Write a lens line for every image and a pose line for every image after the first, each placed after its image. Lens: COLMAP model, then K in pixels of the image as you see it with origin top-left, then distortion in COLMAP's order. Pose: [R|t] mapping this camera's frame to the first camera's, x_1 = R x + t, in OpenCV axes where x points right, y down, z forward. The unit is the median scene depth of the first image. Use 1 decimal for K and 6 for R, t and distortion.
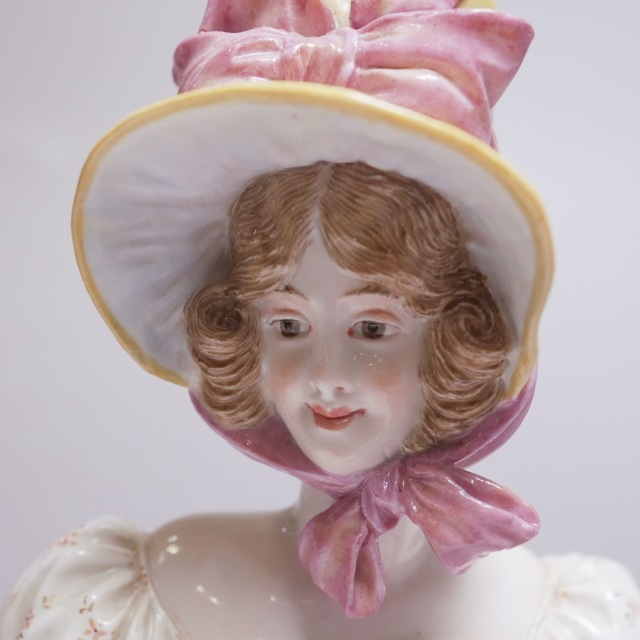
lens RADIAL K [[1235.6, 0, 340.6], [0, 1235.6, 325.0], [0, 0, 1]] dist [0.019555, 0.000000]
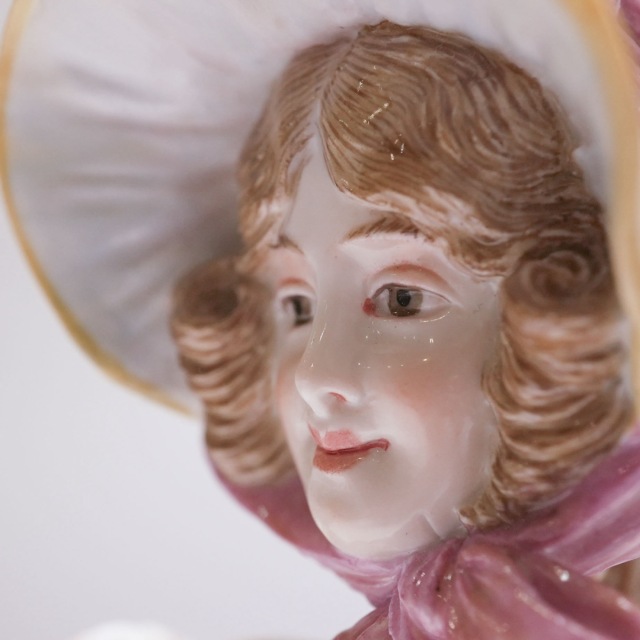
lens RADIAL K [[1235.6, 0, 321.4], [0, 1235.6, 319.7], [0, 0, 1]] dist [0.019555, 0.000000]
pose [[0.888502, -0.012846, -0.458692, 0.258031], [-0.078409, 0.980657, -0.179345, 0.119323], [0.452123, 0.195314, 0.870309, 0.472814]]
